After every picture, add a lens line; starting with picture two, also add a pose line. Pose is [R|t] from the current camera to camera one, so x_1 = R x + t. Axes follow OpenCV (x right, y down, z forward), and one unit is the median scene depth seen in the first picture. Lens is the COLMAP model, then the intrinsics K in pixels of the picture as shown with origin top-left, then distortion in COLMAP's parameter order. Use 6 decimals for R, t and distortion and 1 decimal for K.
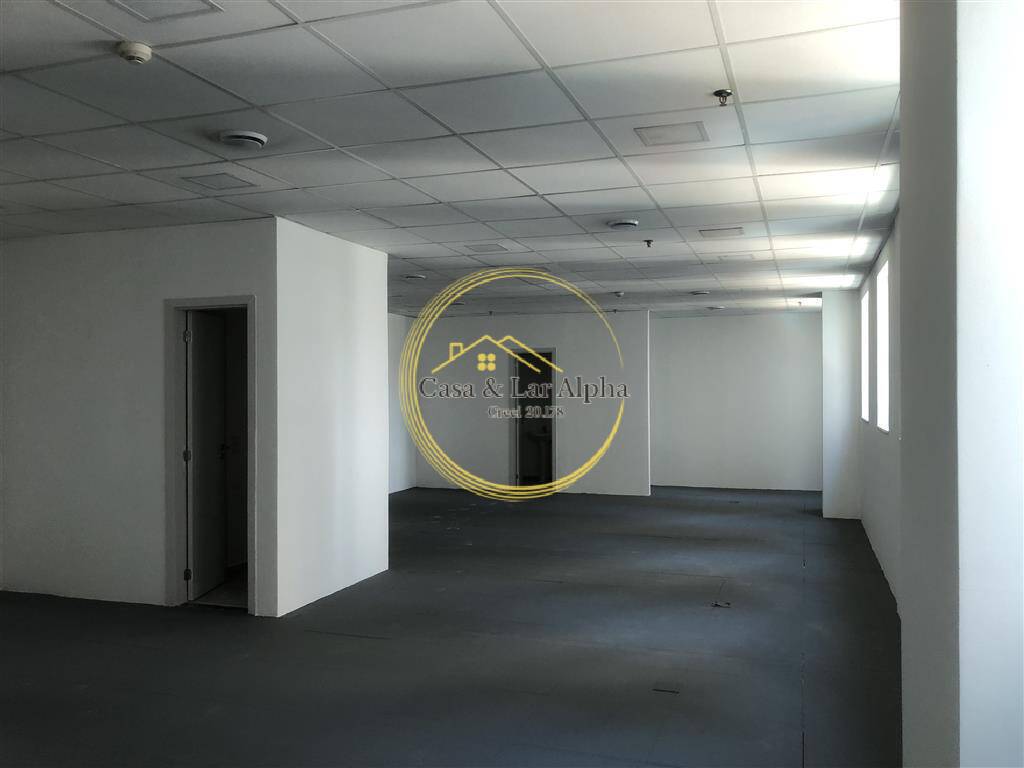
lens RADIAL K [[866.8, 0, 512.0], [0, 866.8, 384.0], [0, 0, 1]] dist [-0.047578, 0.181273]
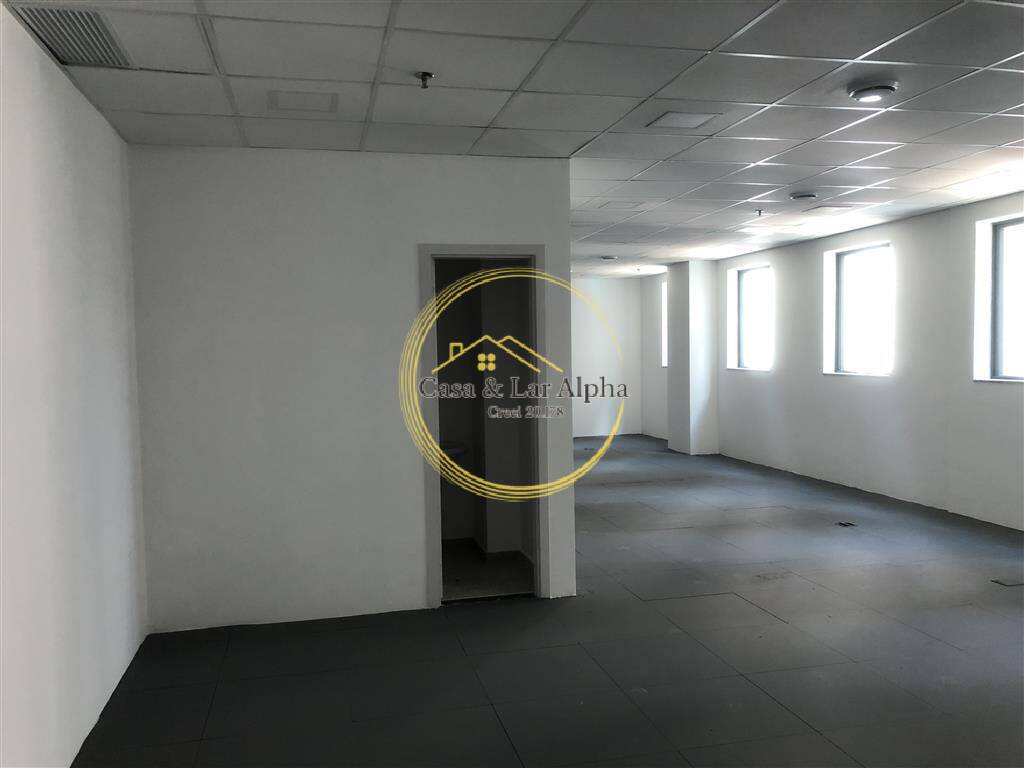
lens RADIAL K [[859.2, 0, 512.0], [0, 859.2, 384.0], [0, 0, 1]] dist [0.008811, 0.005926]
pose [[0.847430, -0.037681, 0.529568, -0.666336], [0.014463, 0.998746, 0.047921, -0.001601], [-0.530710, -0.032951, 0.846913, 0.216347]]
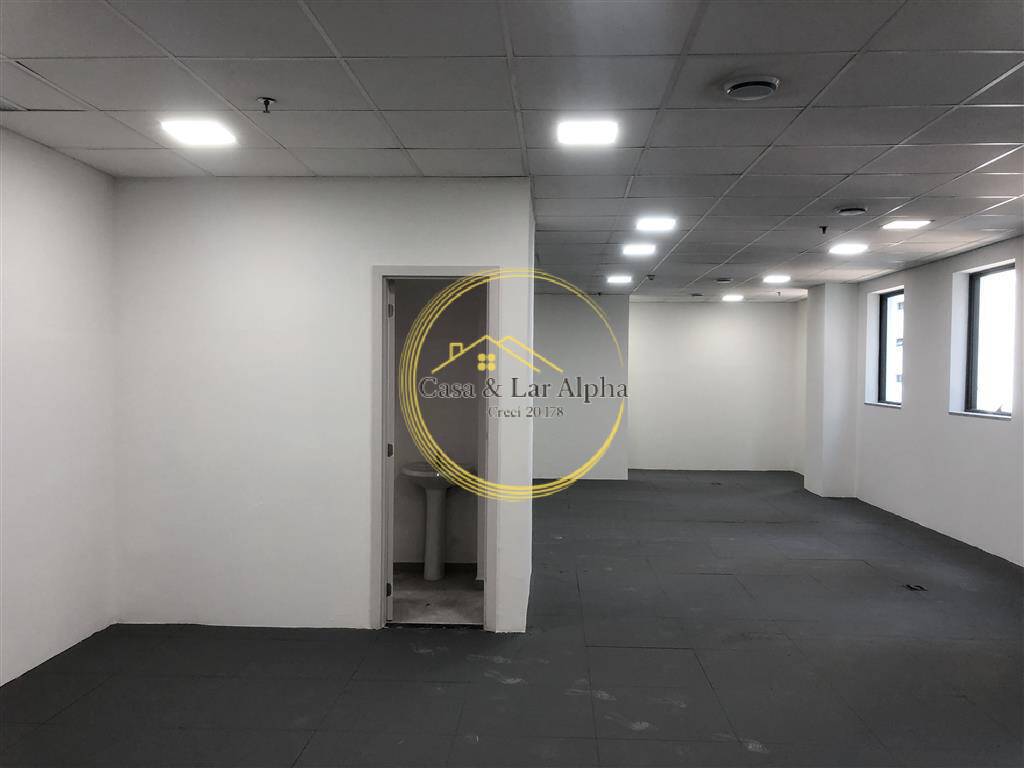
lens RADIAL K [[866.8, 0, 512.0], [0, 866.8, 384.0], [0, 0, 1]] dist [-0.047578, 0.181273]
pose [[0.960983, 0.007381, 0.276508, -0.437285], [-0.013812, 0.999677, 0.021315, -0.002009], [-0.276262, -0.024303, 0.960775, 0.134364]]
